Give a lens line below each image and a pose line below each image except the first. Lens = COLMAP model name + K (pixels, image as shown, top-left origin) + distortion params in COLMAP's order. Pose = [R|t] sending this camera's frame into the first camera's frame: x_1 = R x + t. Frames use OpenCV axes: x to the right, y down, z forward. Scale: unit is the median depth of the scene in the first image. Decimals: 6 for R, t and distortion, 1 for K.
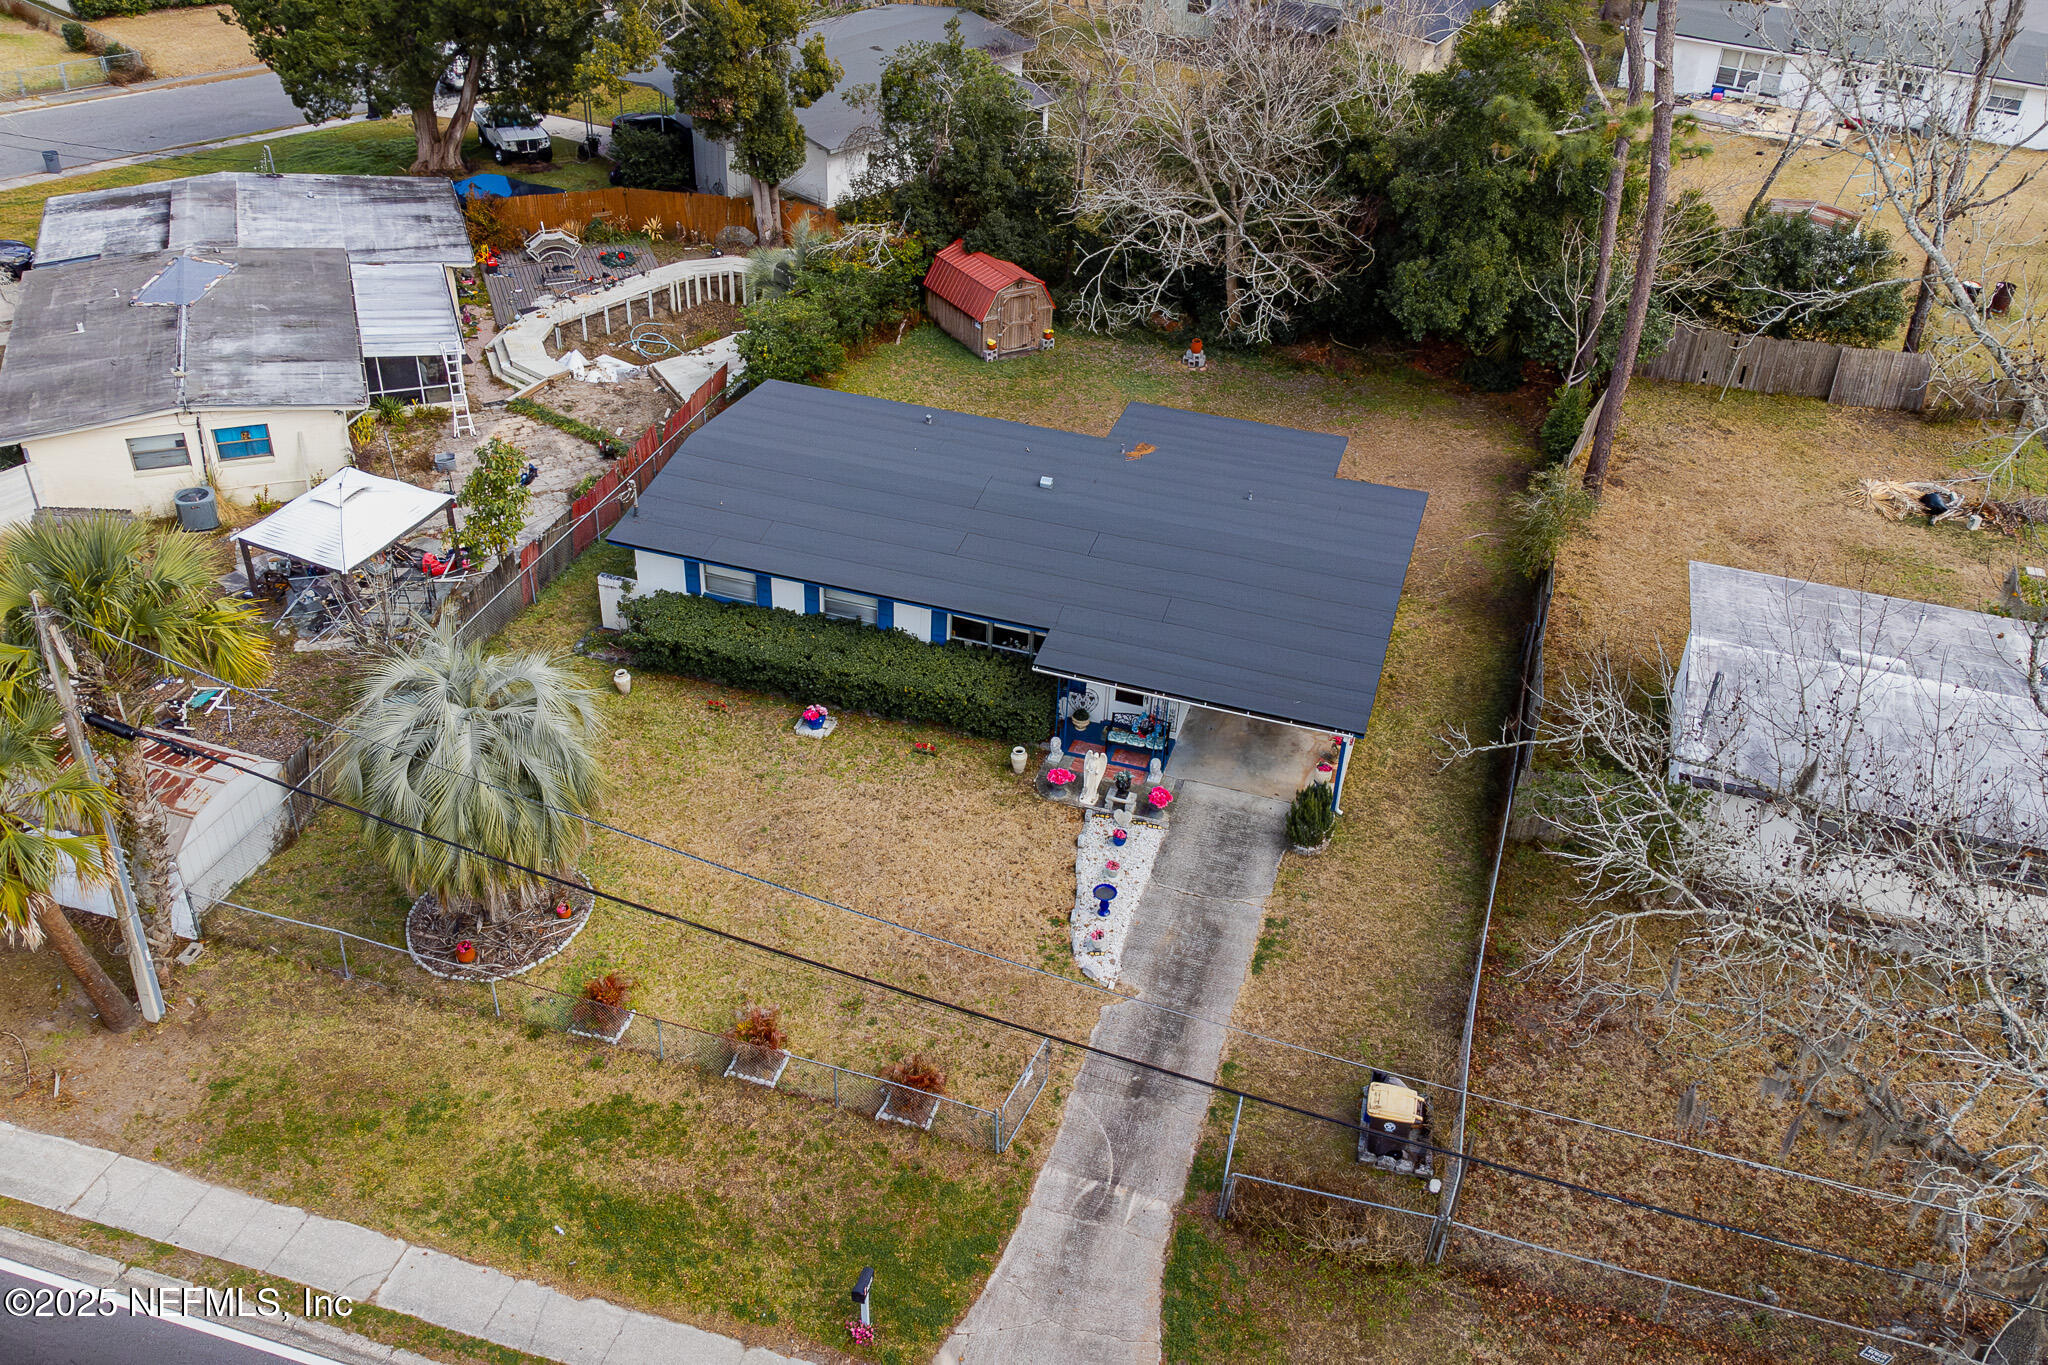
lens RADIAL K [[1713.0, 0, 1024.0], [0, 1713.0, 682.5], [0, 0, 1]] dist [0.039308, -0.004690]
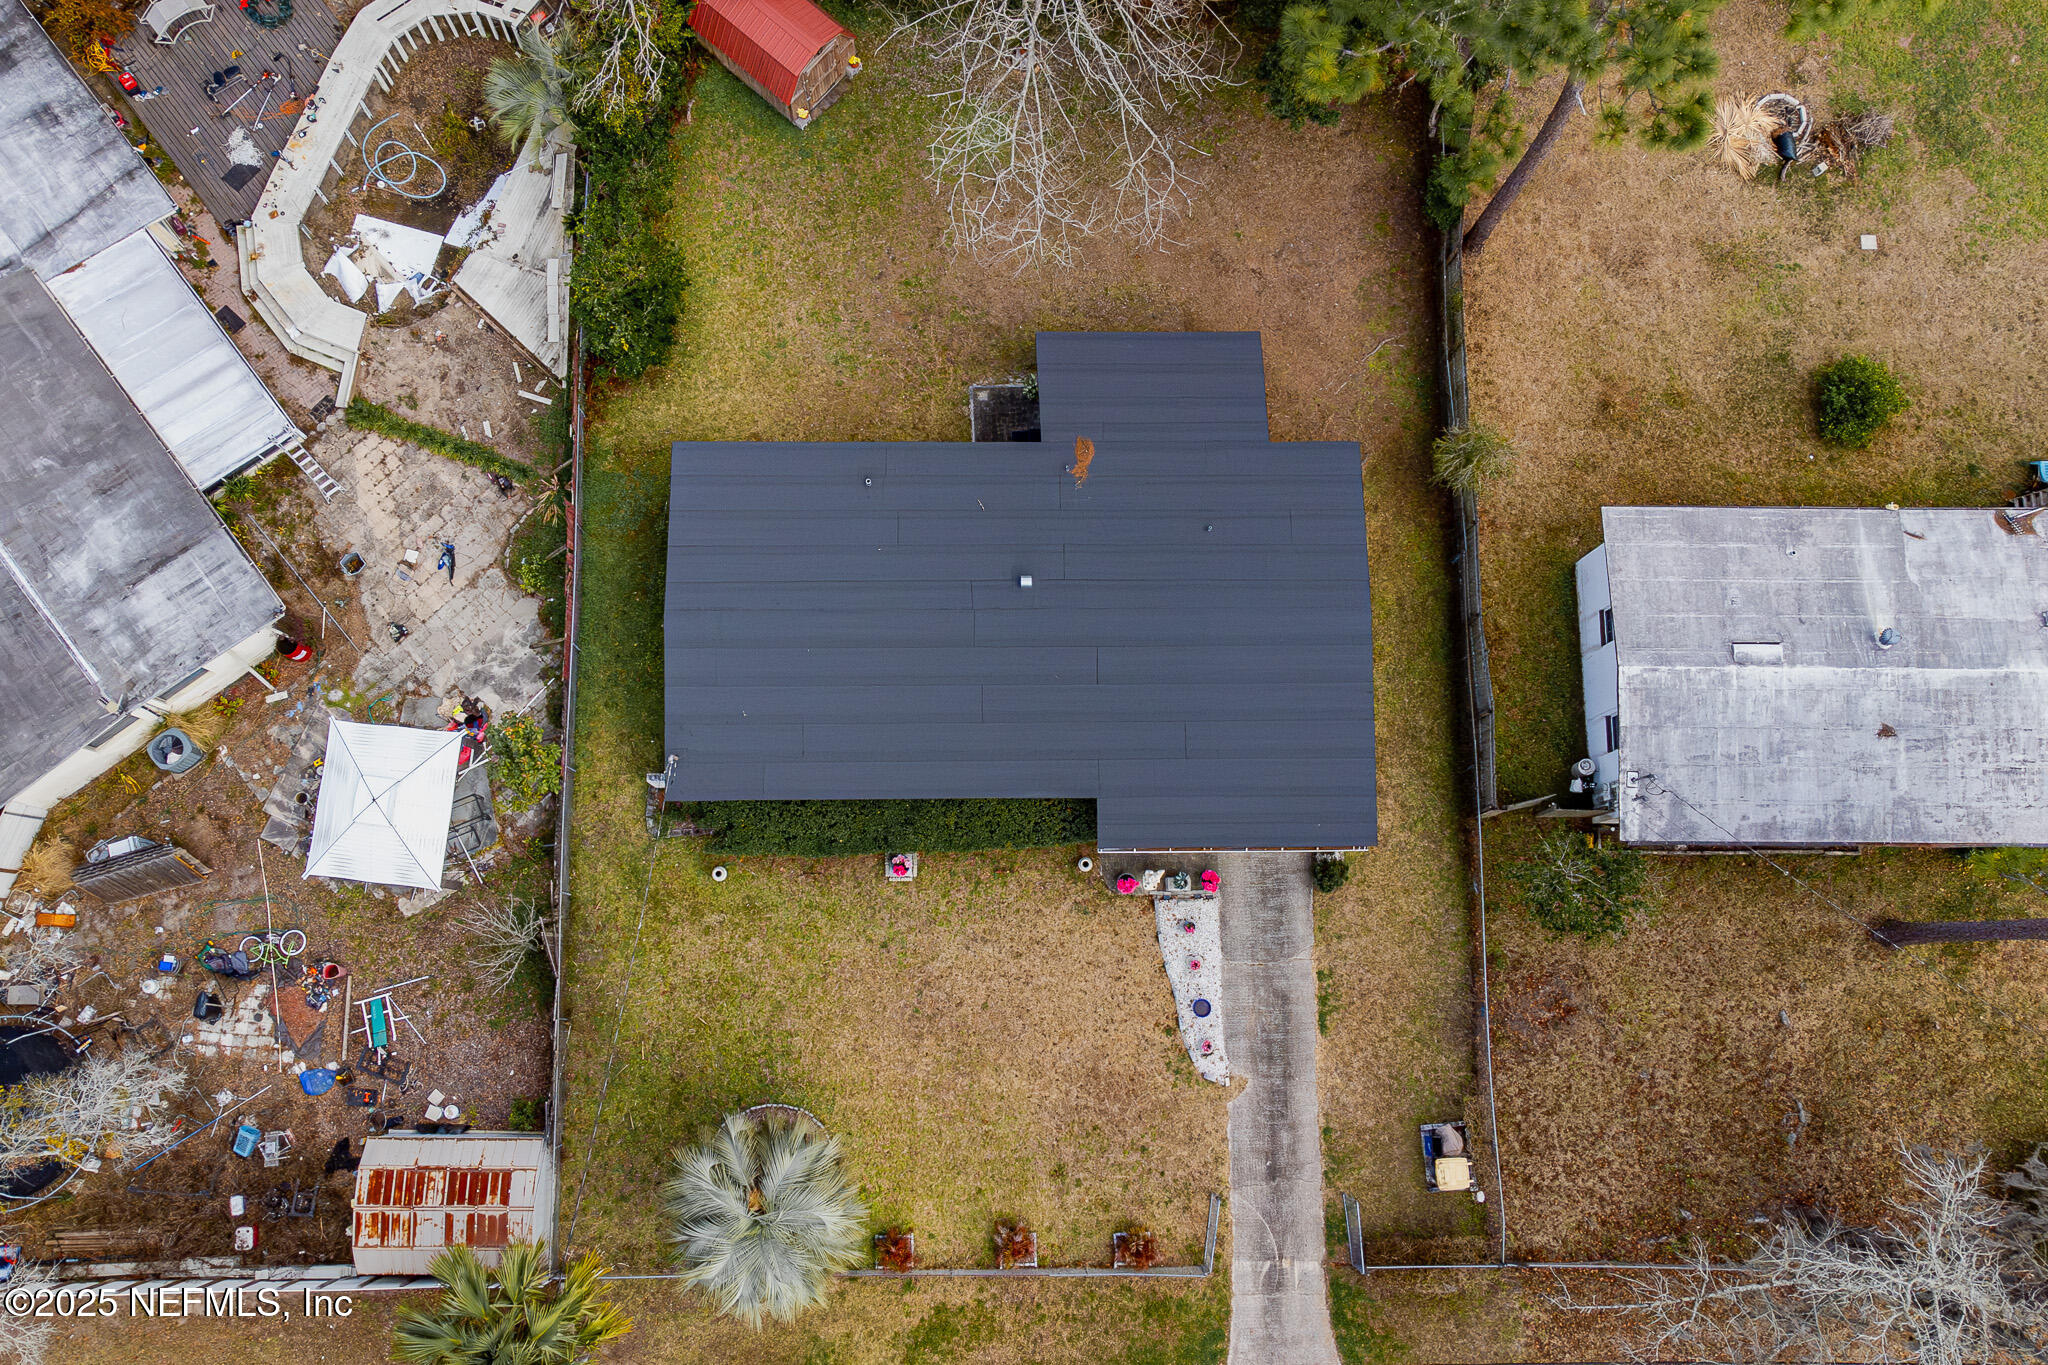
lens RADIAL K [[1705.7, 0, 1023.4], [0, 1705.7, 596.0], [0, 0, 1]] dist [0.028879, 0.000355]
pose [[0.950876, -0.304031, 0.058312, -0.056701], [0.178366, 0.692011, 0.699504, -0.934316], [-0.253023, -0.654741, 0.712246, 0.283871]]
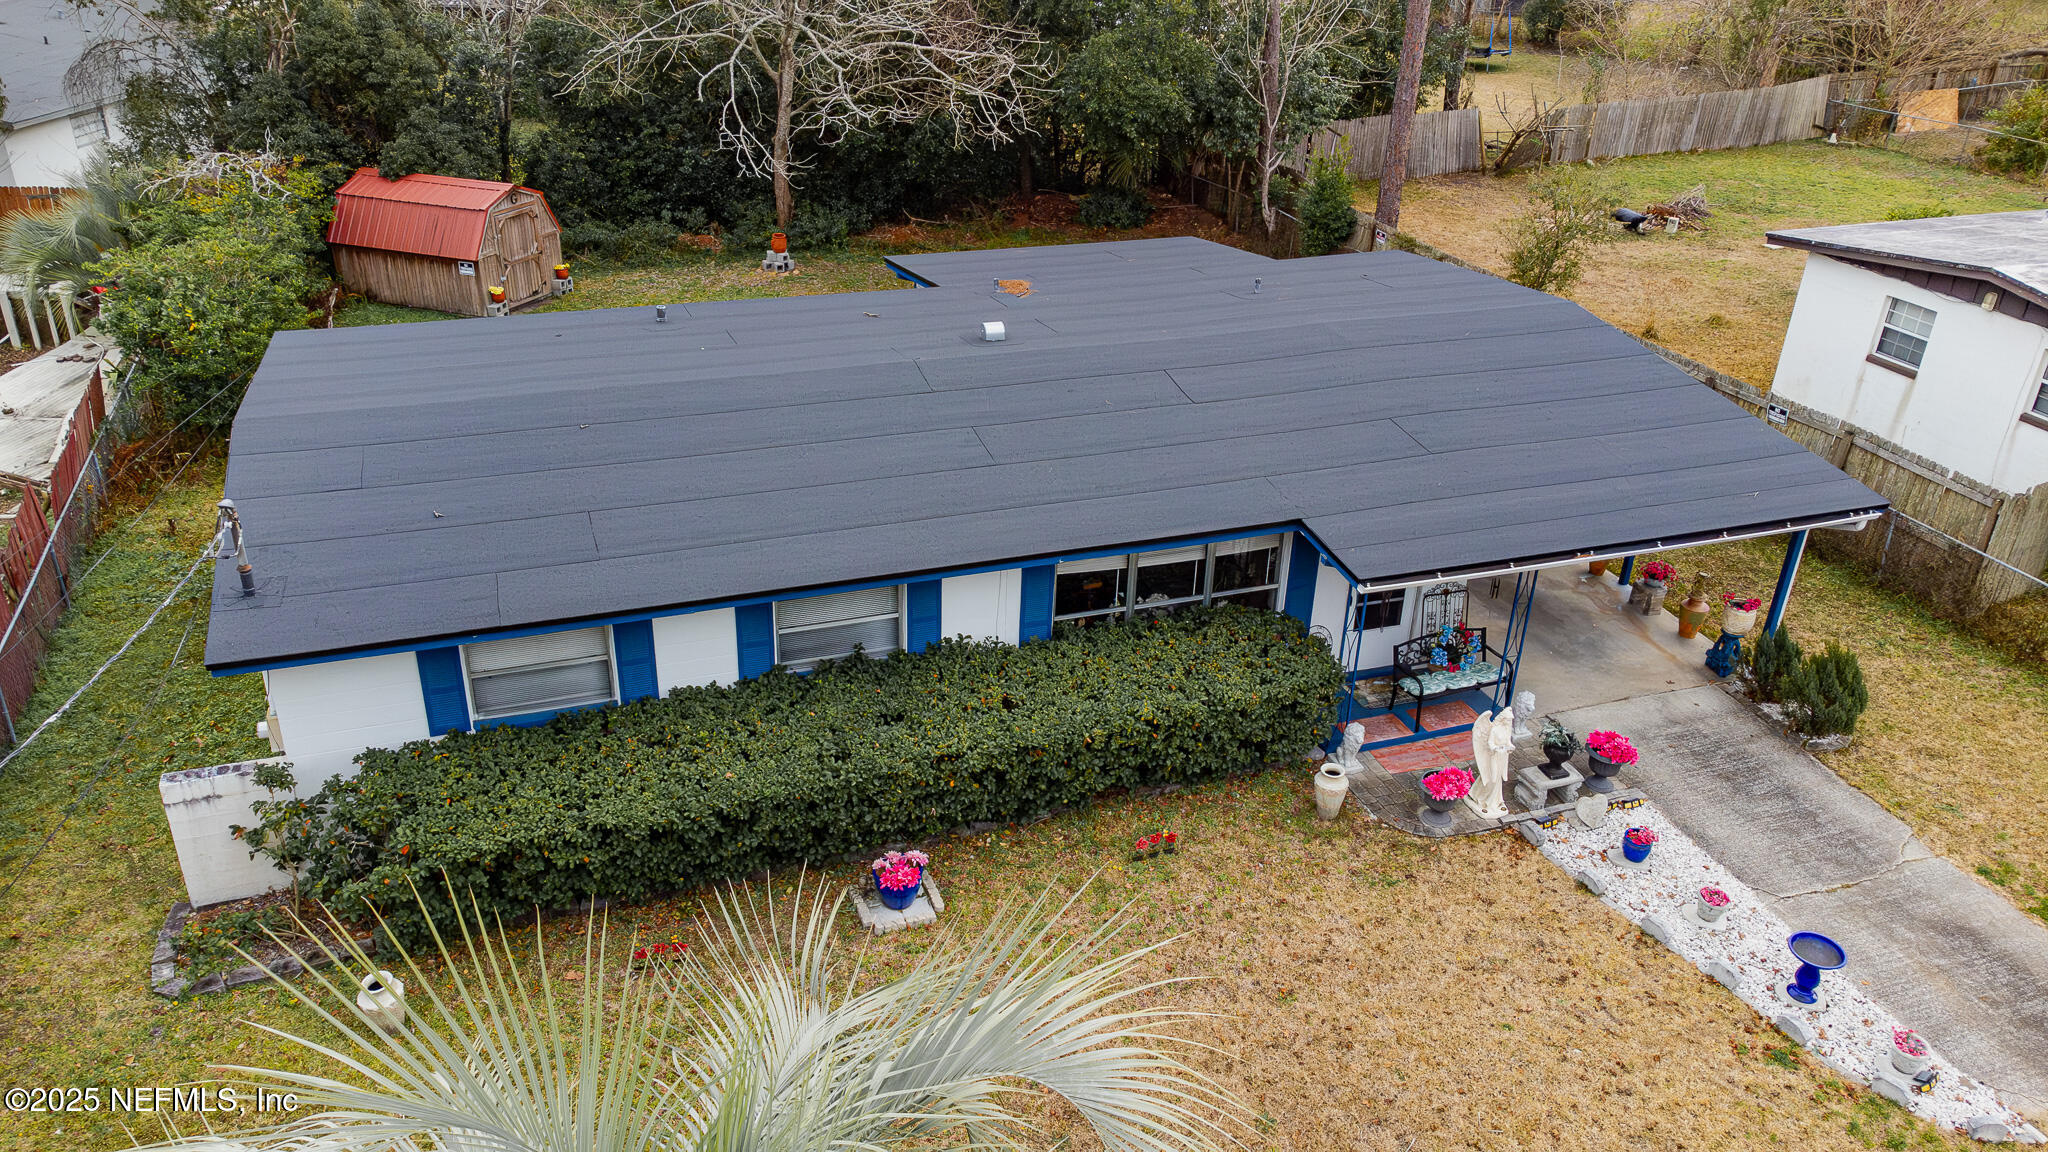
lens RADIAL K [[1480.4, 0, 1014.2], [0, 1480.4, 565.1], [0, 0, 1]] dist [0.038310, 0.001332]
pose [[0.801073, -0.286604, 0.525490, -0.284363], [0.341865, 0.939709, -0.008629, -0.043459], [-0.491335, 0.186560, 0.850756, 0.671237]]
